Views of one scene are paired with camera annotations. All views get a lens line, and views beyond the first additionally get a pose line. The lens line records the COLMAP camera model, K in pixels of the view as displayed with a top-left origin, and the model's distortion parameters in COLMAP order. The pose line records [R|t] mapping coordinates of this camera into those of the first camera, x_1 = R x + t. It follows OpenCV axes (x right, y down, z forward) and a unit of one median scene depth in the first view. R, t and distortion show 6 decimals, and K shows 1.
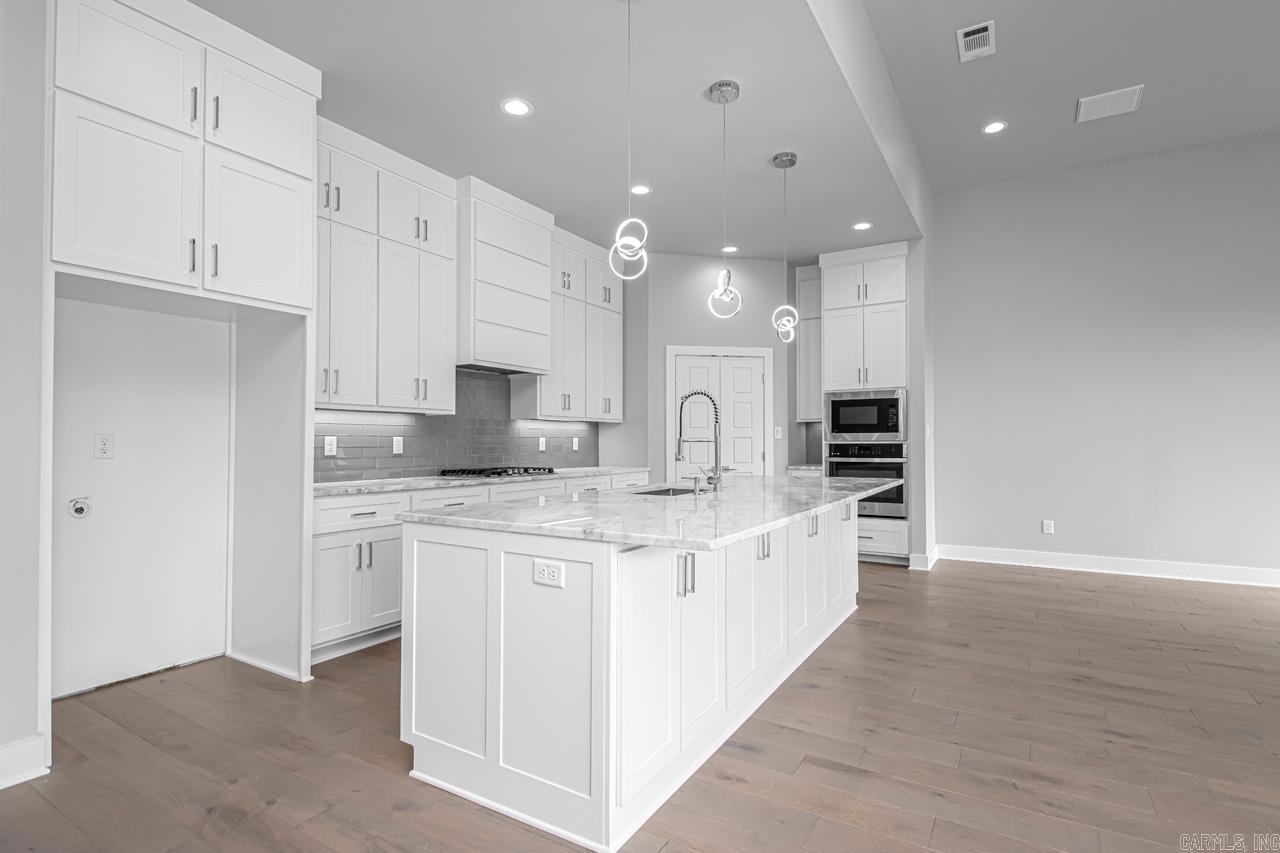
lens RADIAL K [[612.7, 0, 664.4], [0, 612.7, 434.9], [0, 0, 1]] dist [0.029996, -0.019036]
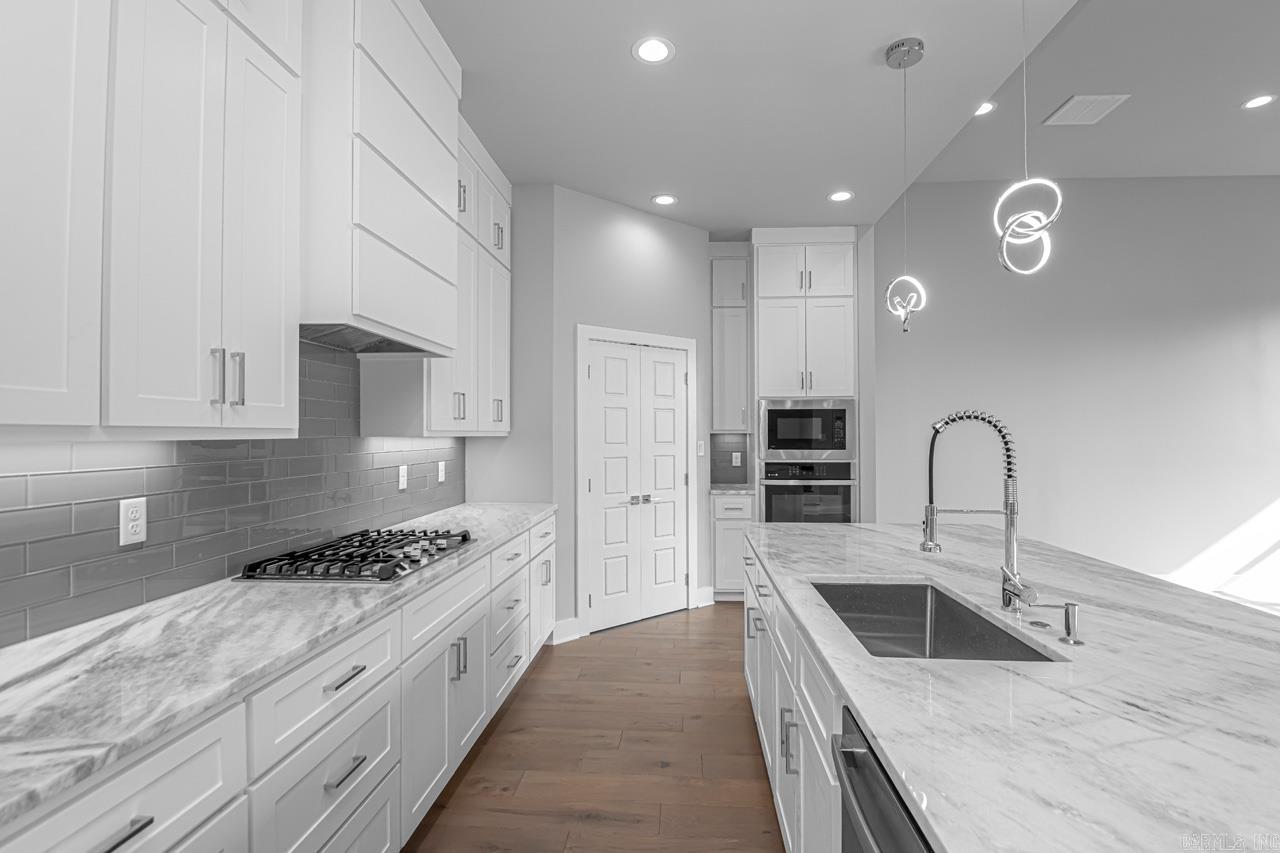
lens RADIAL K [[593.0, 0, 653.3], [0, 593.0, 426.8], [0, 0, 1]] dist [-0.001618, -0.000235]
pose [[0.896126, 0.009075, 0.443707, -0.299984], [-0.009916, 0.999951, -0.000426, -0.043867], [-0.443689, -0.004018, 0.896172, 0.514289]]
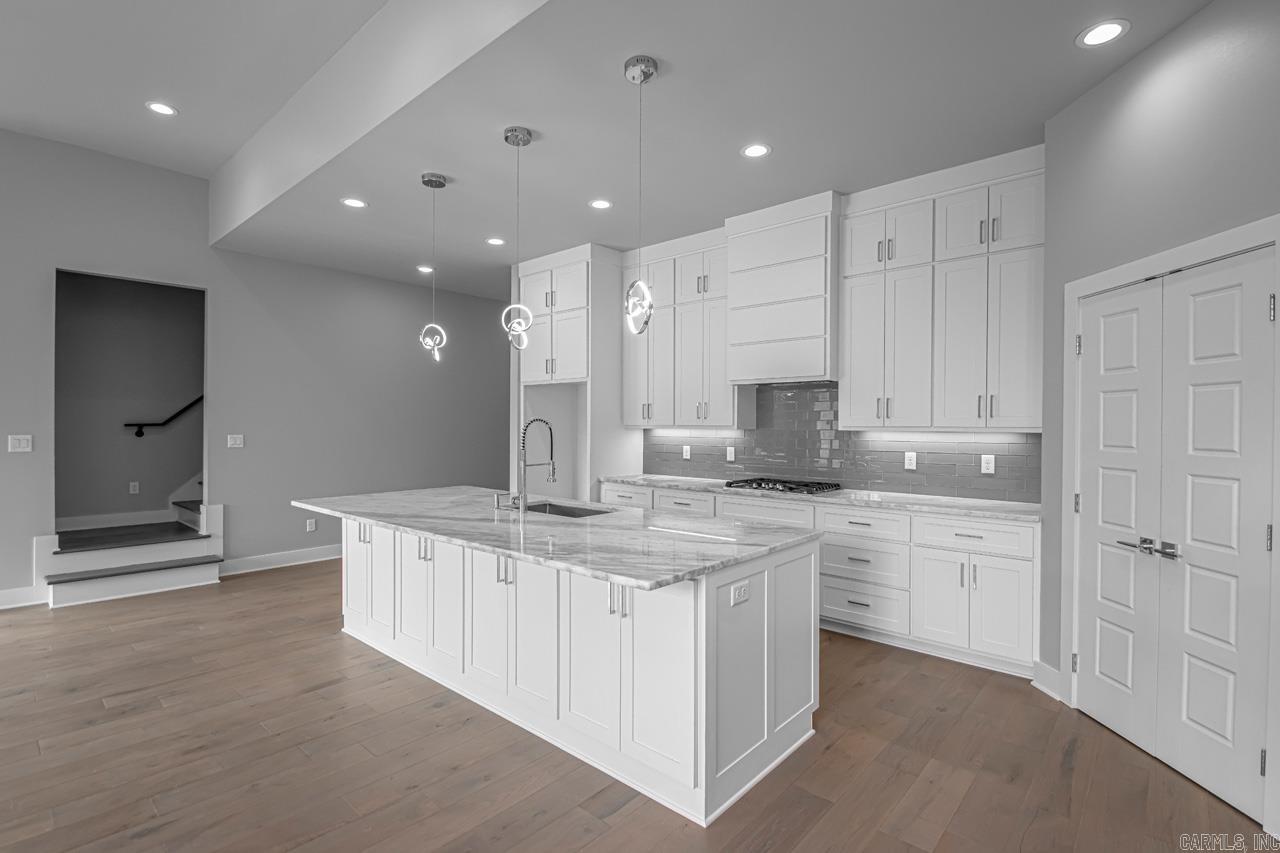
lens RADIAL K [[630.7, 0, 653.9], [0, 630.7, 425.5], [0, 0, 1]] dist [0.000386, -0.000193]
pose [[-0.200411, 0.007040, -0.979687, 0.827445], [0.010619, 0.999931, 0.005013, -0.047584], [0.979654, -0.009399, -0.200472, 1.072025]]
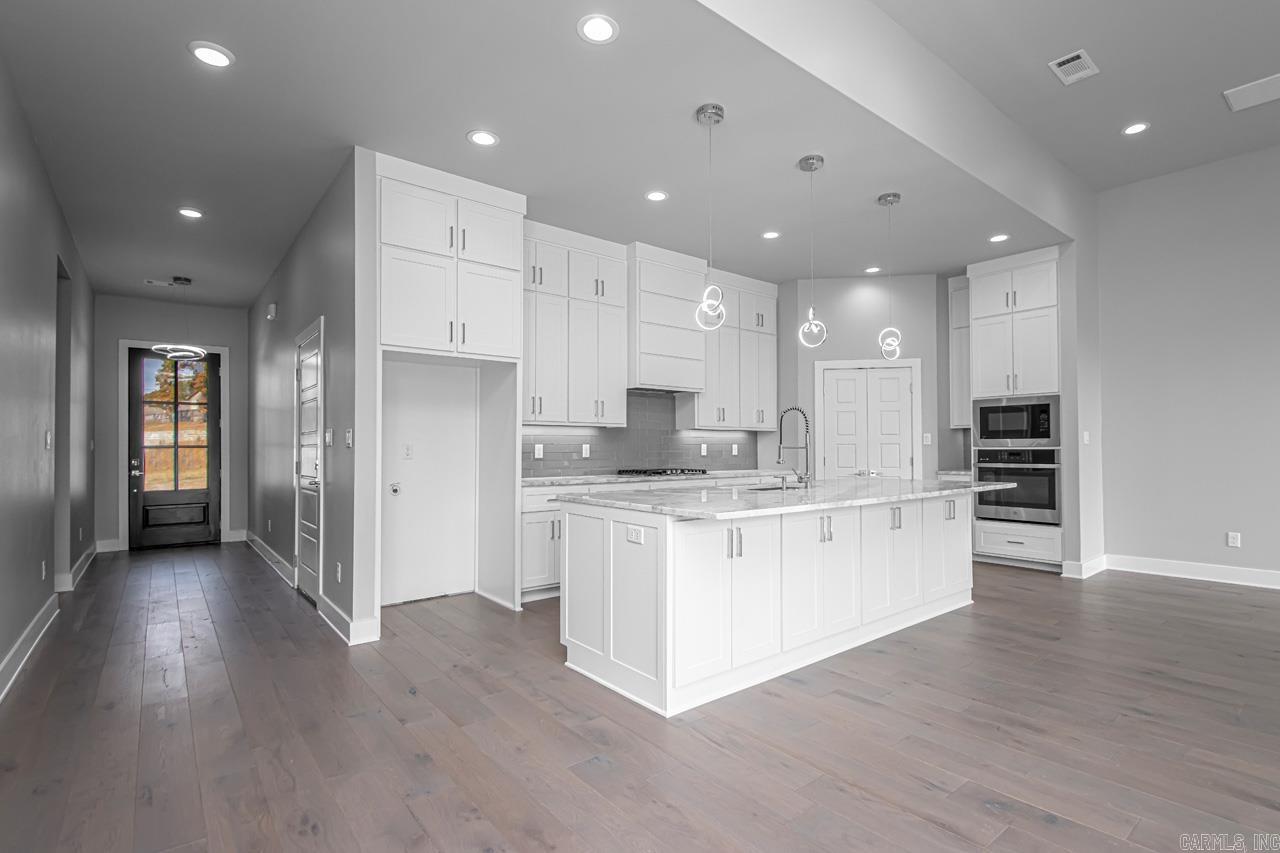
lens RADIAL K [[608.3, 0, 676.4], [0, 608.3, 438.3], [0, 0, 1]] dist [0.003913, 0.000019]
pose [[0.946262, -0.006347, -0.323340, 0.171353], [0.005143, 0.999976, -0.004578, -0.003246], [0.323361, 0.002669, 0.946272, -0.172076]]
